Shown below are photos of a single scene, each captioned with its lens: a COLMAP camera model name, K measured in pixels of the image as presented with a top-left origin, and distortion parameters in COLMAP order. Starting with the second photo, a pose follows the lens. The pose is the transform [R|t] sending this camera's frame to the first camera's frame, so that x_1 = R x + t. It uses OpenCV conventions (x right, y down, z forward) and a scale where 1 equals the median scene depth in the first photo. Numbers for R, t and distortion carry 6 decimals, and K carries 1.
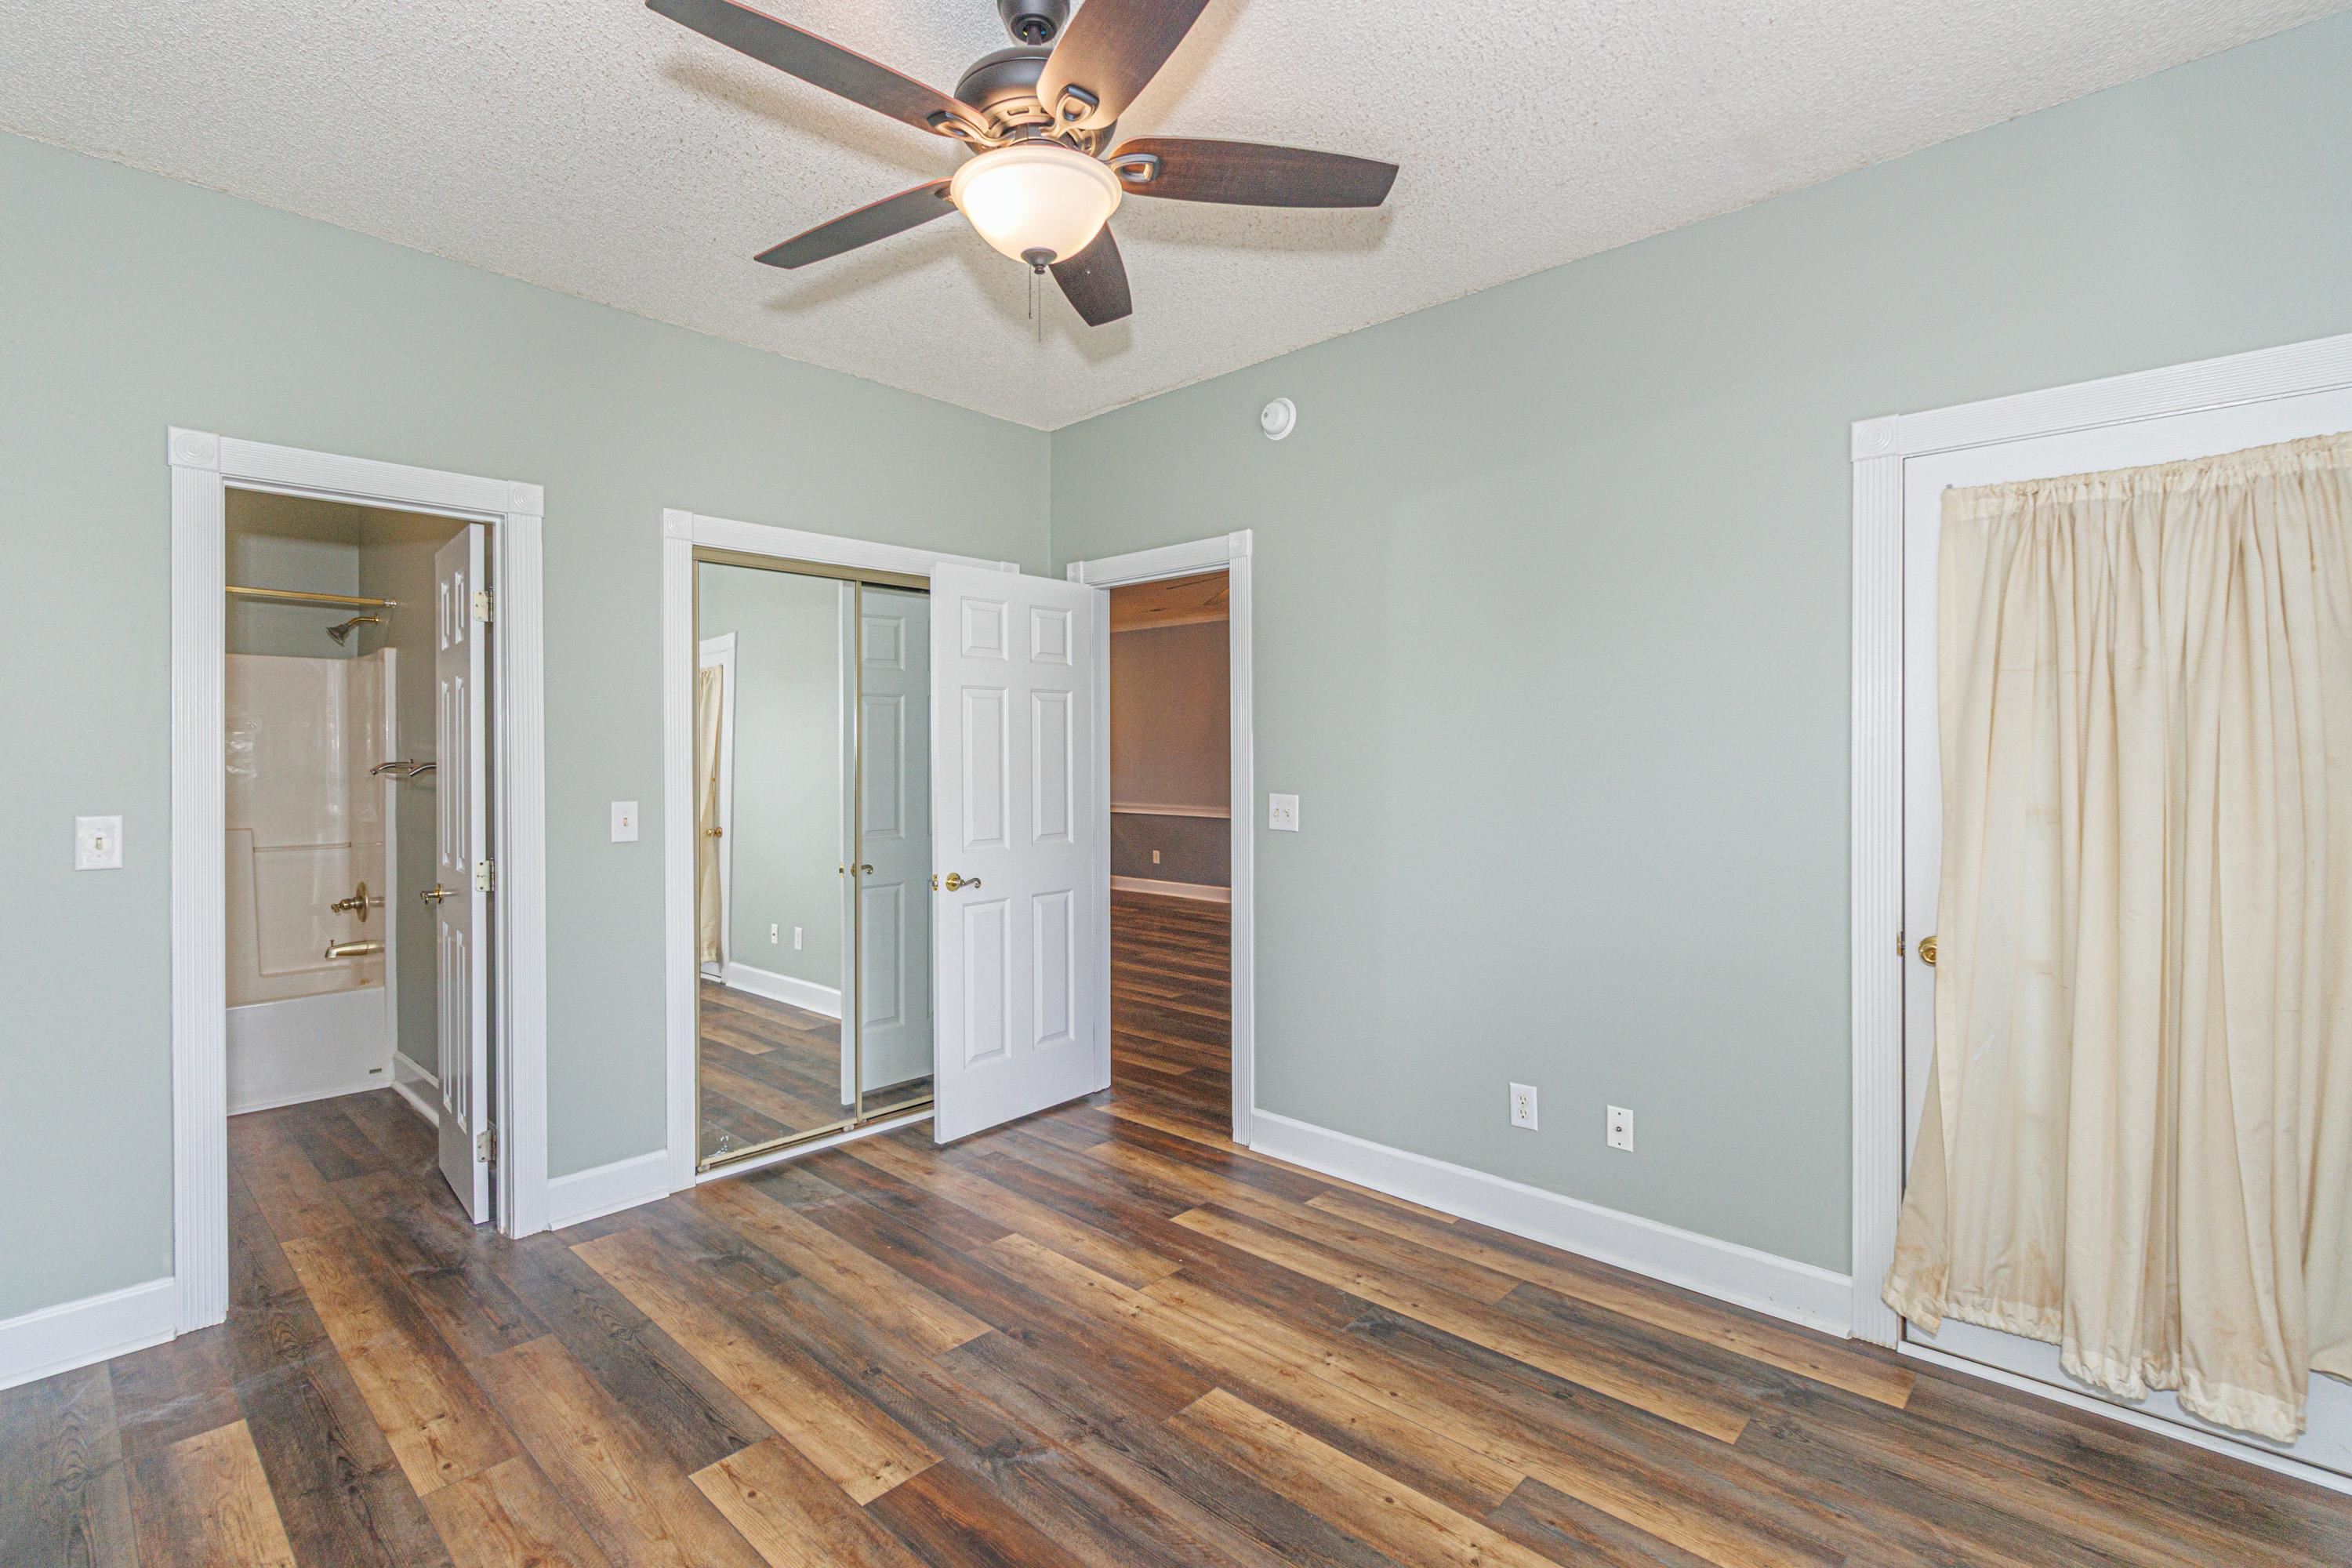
lens RADIAL K [[1083.6, 0, 1155.7], [0, 1083.6, 759.7], [0, 0, 1]] dist [0.002418, -0.000301]
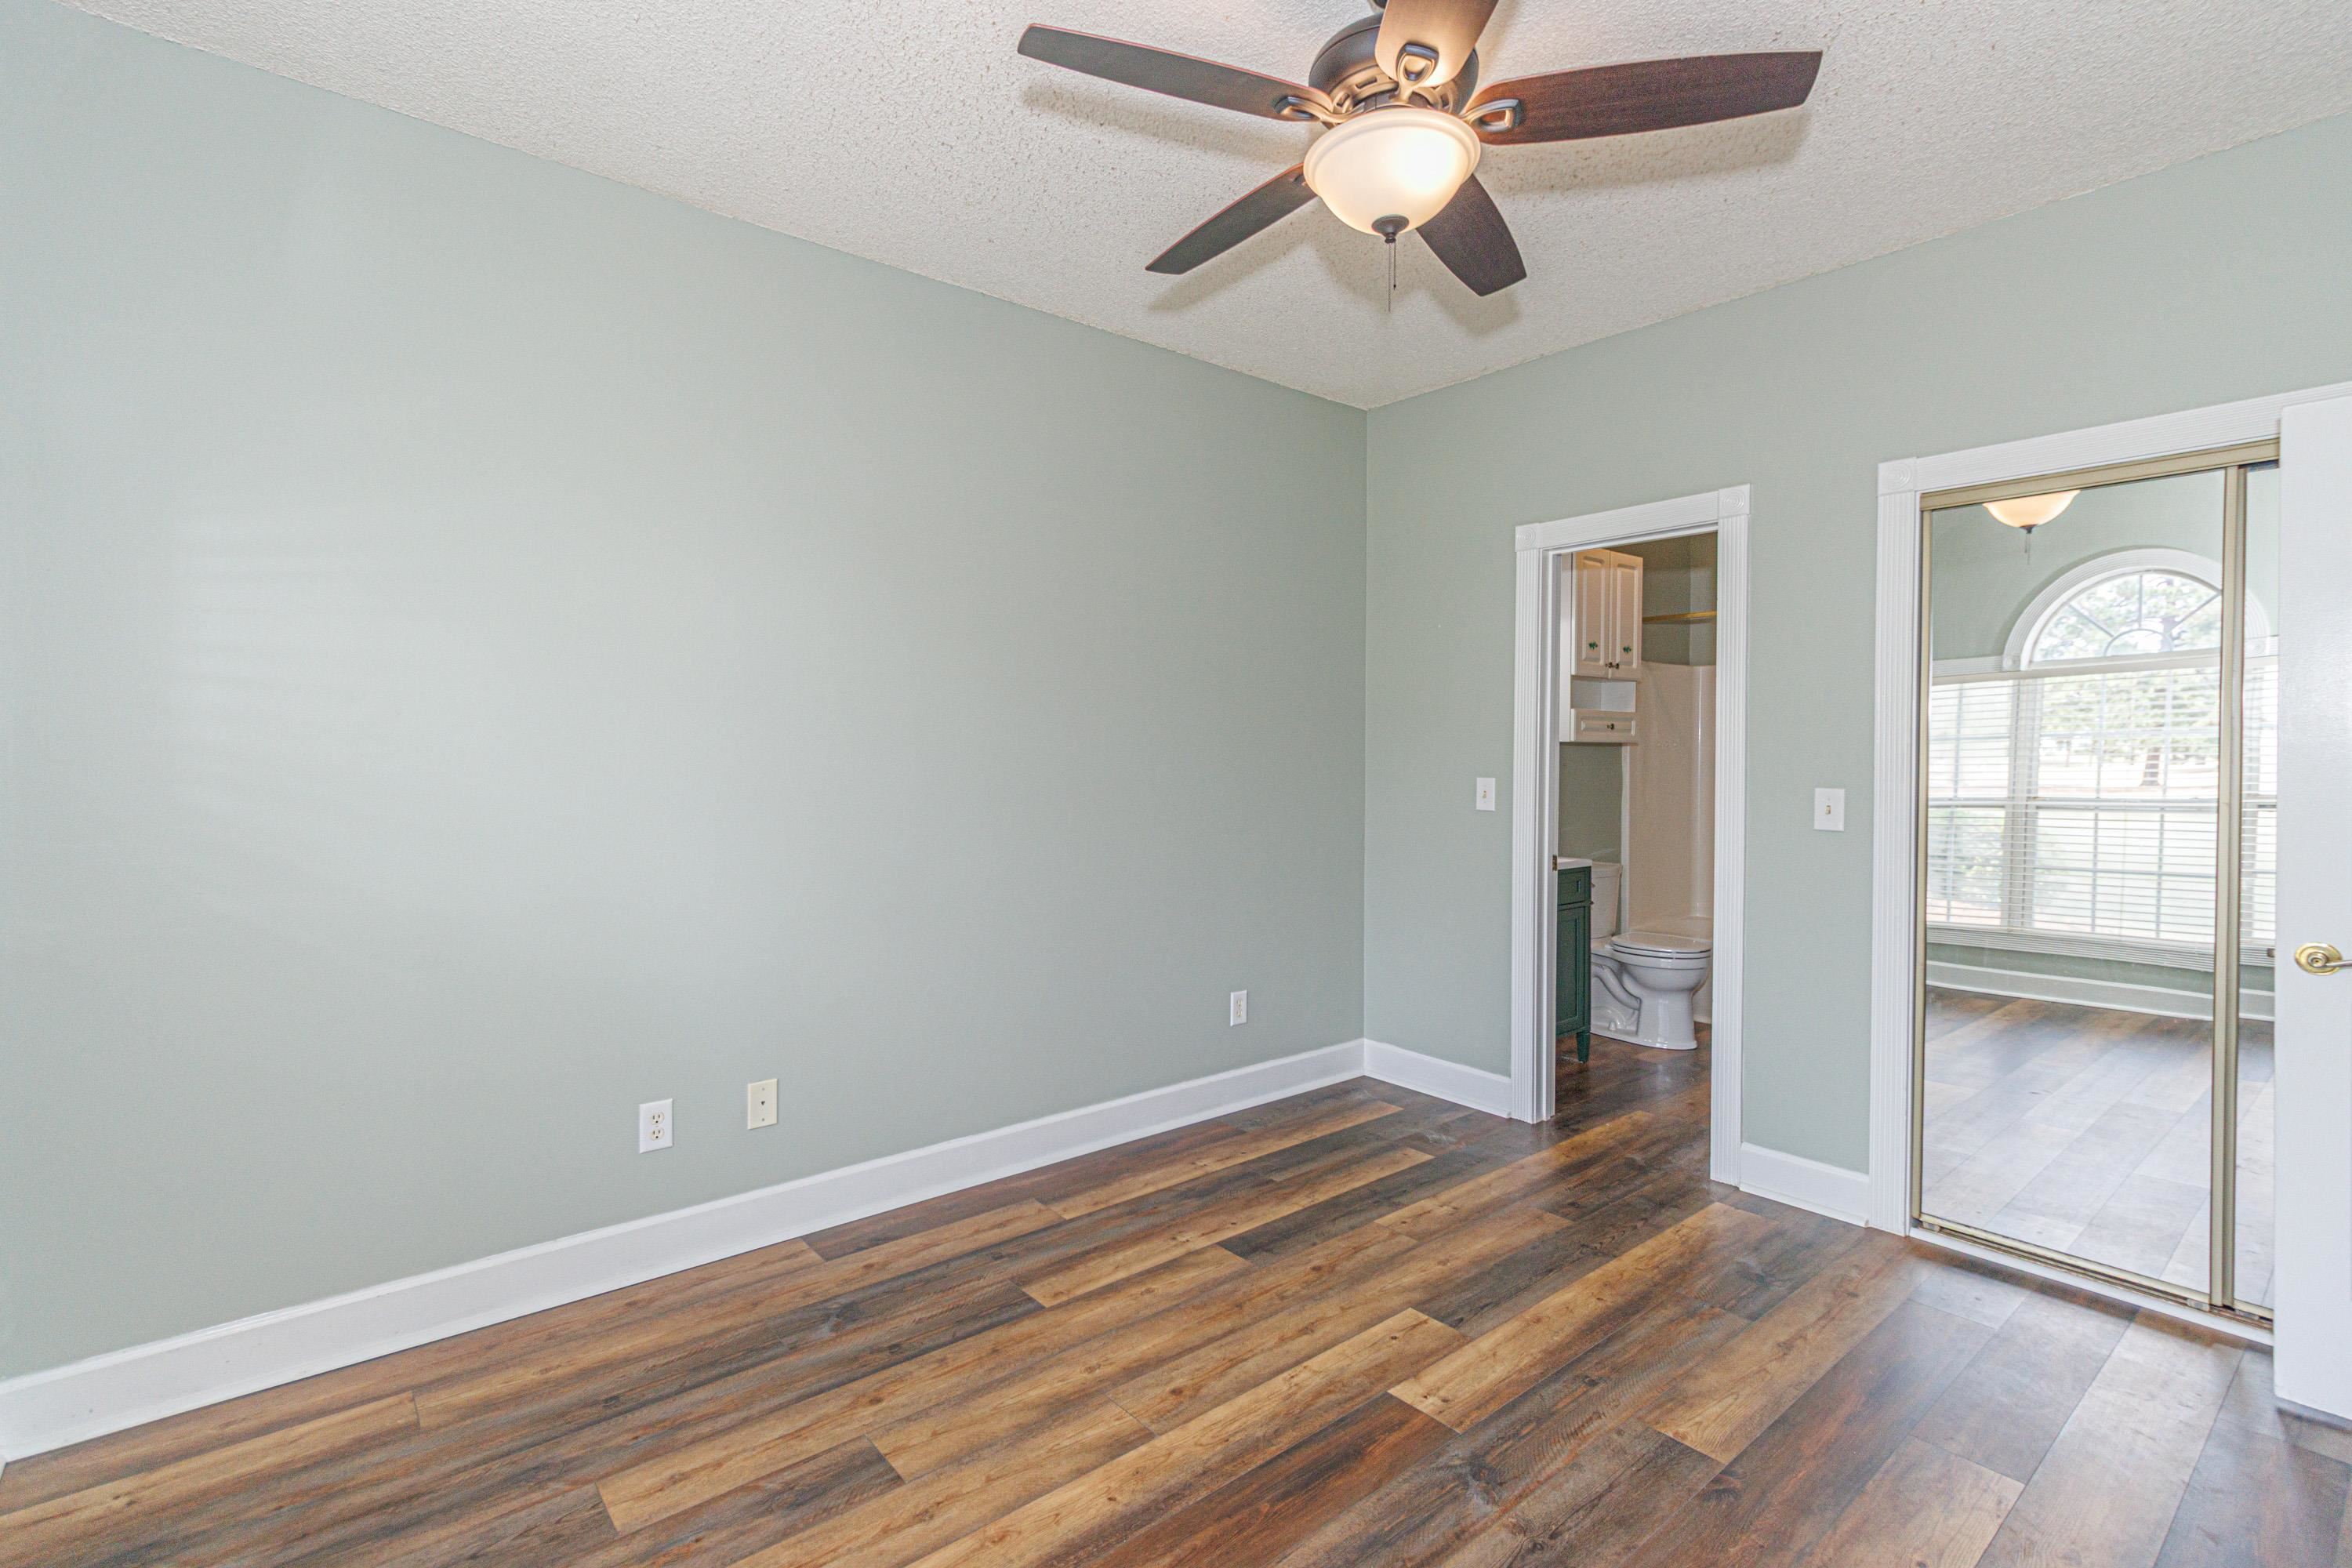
lens RADIAL K [[1083.6, 0, 1155.7], [0, 1083.6, 759.7], [0, 0, 1]] dist [0.002418, -0.000301]
pose [[-0.125736, 0.011502, -0.991997, 0.749520], [-0.007748, 0.999891, 0.012576, 0.009228], [0.992033, 0.009267, -0.125633, 0.759602]]
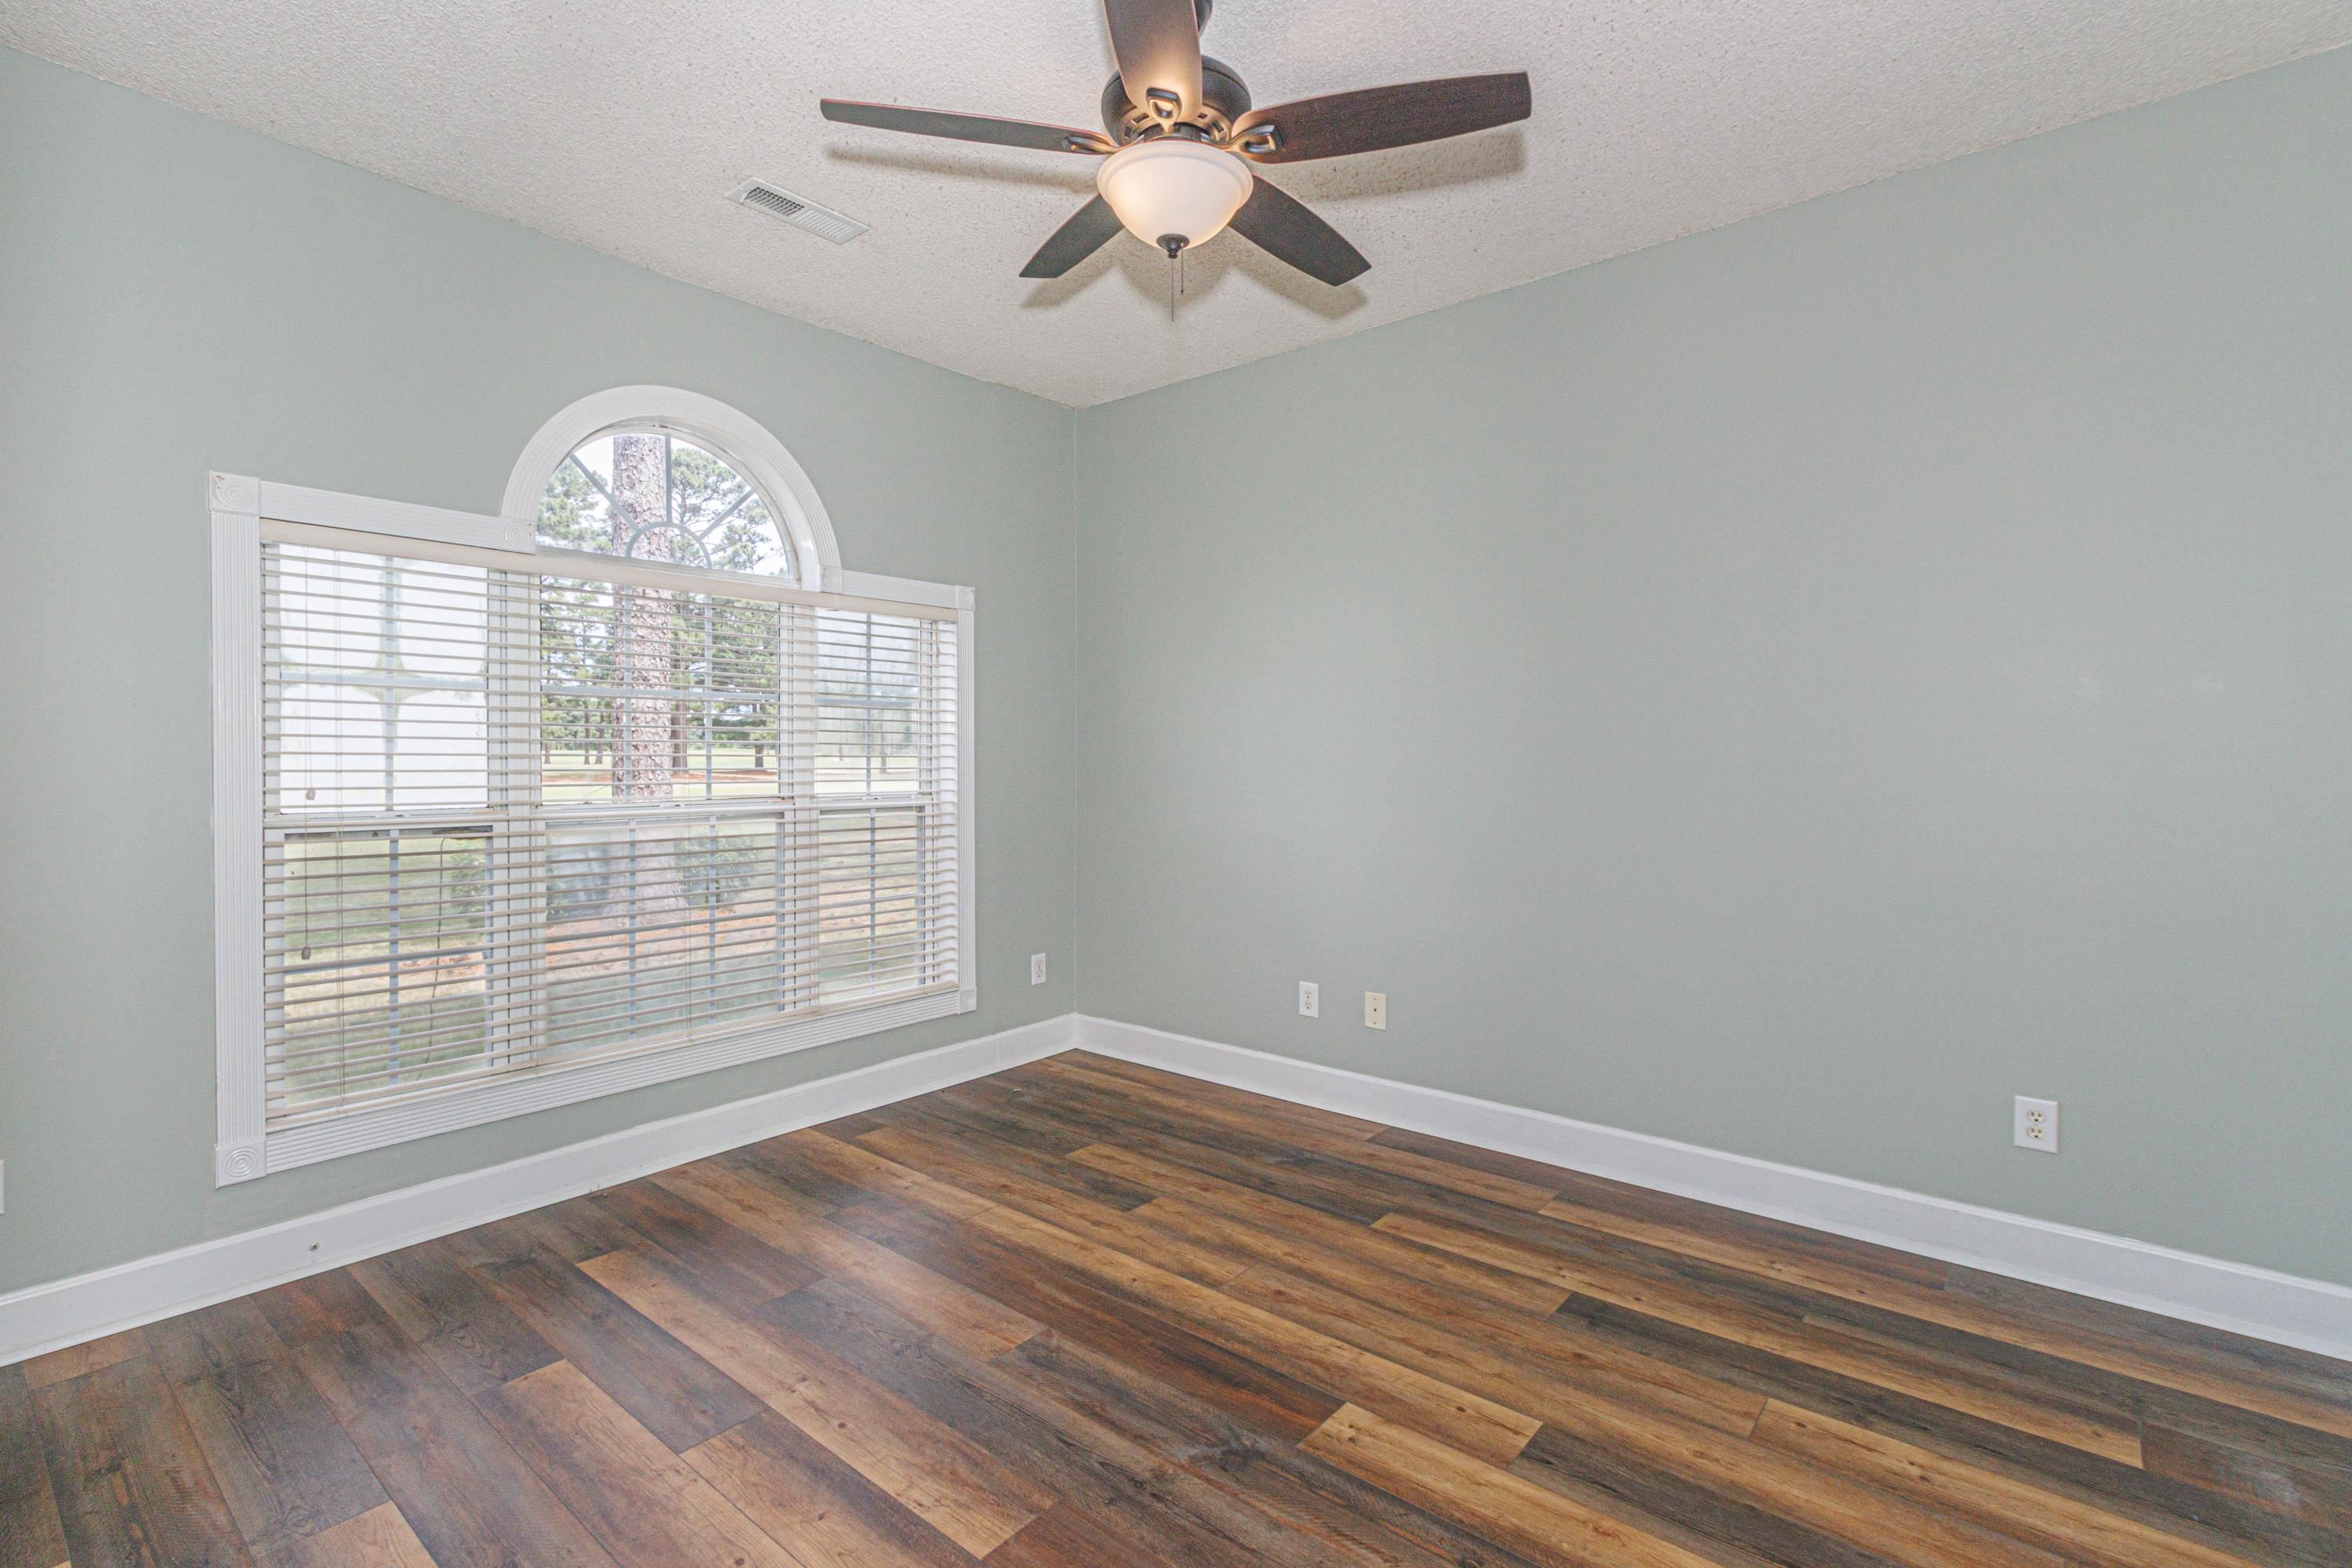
lens RADIAL K [[1083.6, 0, 1155.7], [0, 1083.6, 759.7], [0, 0, 1]] dist [0.002418, -0.000301]
pose [[-0.998343, 0.004677, -0.057348, -0.021191], [0.004153, 0.999948, 0.009261, 0.039627], [0.057388, 0.009007, -0.998311, 1.735018]]
